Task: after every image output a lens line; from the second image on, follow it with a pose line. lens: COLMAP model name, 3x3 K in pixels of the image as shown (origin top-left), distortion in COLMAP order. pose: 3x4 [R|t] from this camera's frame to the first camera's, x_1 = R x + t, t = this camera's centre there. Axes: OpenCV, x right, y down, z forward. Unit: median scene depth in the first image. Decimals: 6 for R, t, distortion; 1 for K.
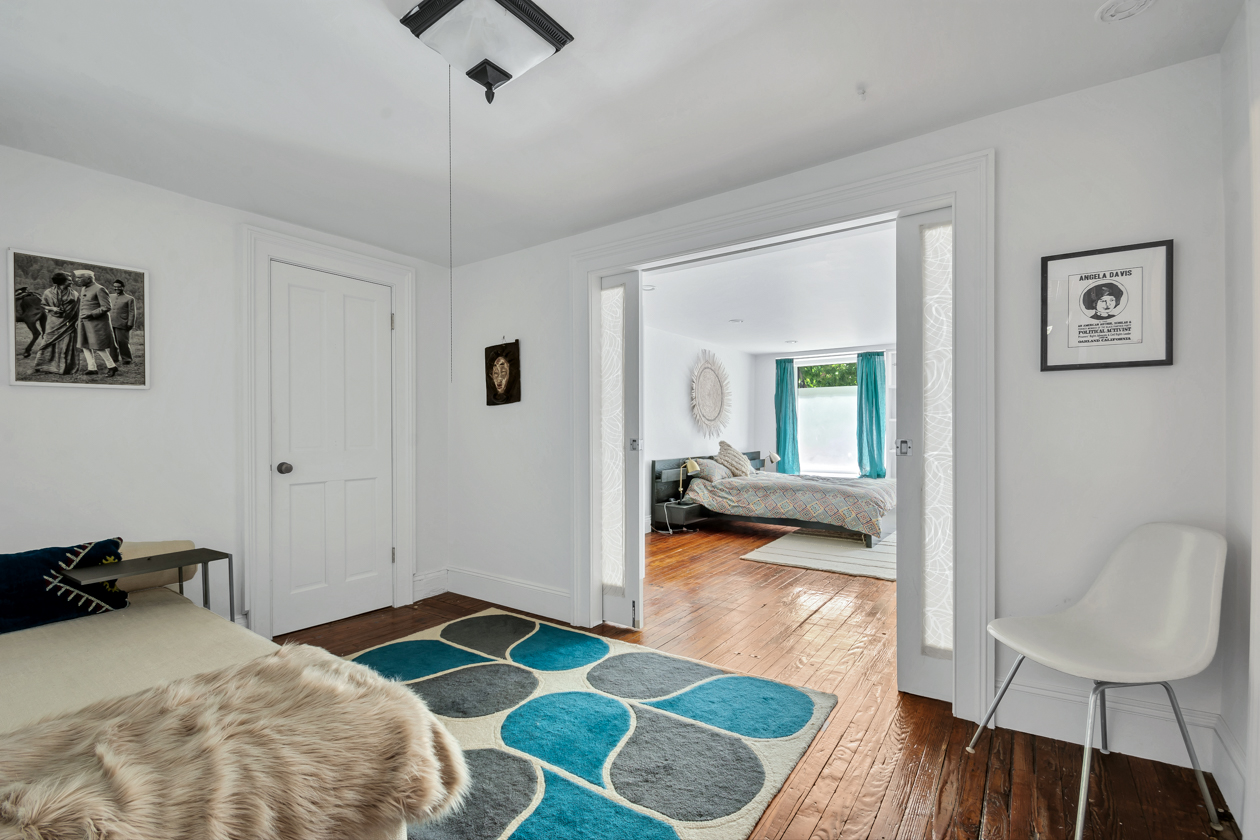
lens RADIAL K [[550.0, 0, 635.6], [0, 550.0, 428.5], [0, 0, 1]] dist [-0.005435, -0.000715]
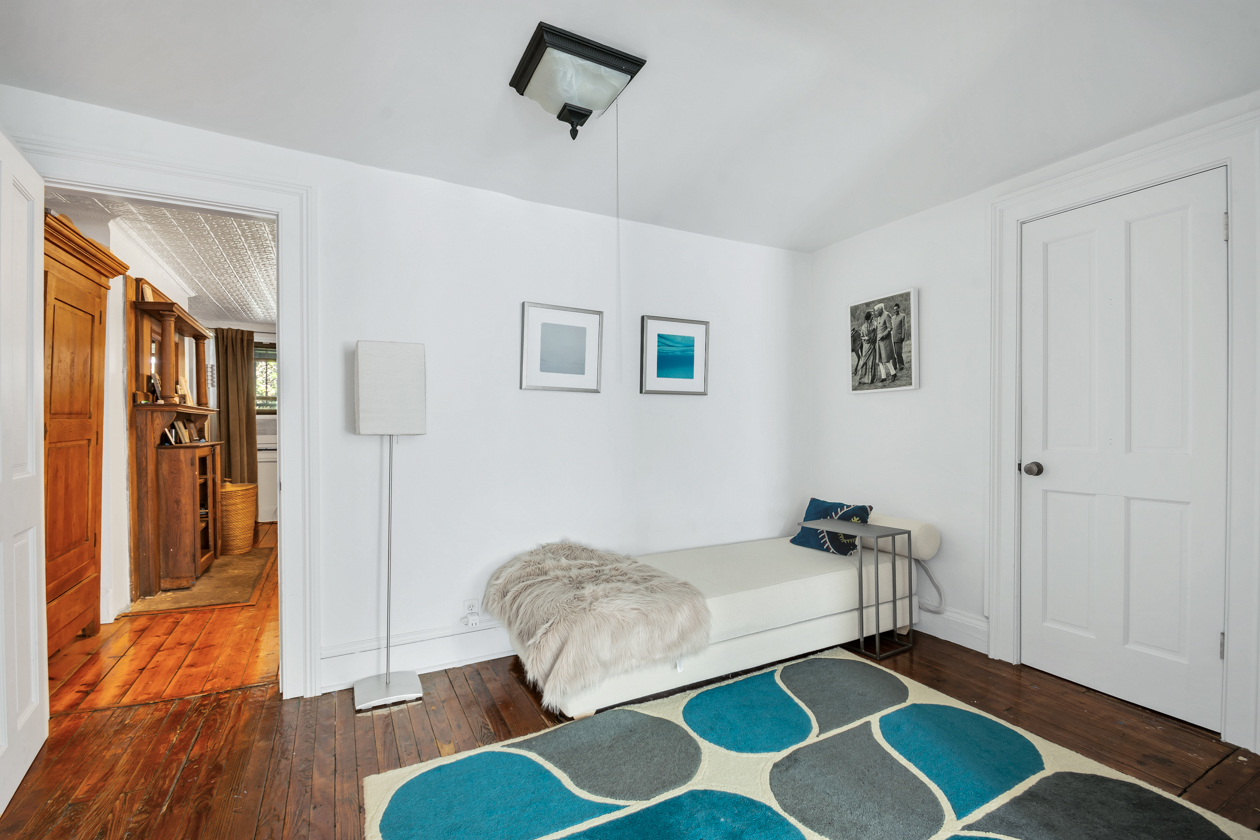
lens RADIAL K [[550.0, 0, 636.6], [0, 550.0, 423.1], [0, 0, 1]] dist [-0.005435, -0.000715]
pose [[-0.438146, 0.015949, -0.898763, 0.170549], [0.019814, 0.999771, 0.008082, -0.007368], [0.898686, -0.014267, -0.438361, 0.380815]]
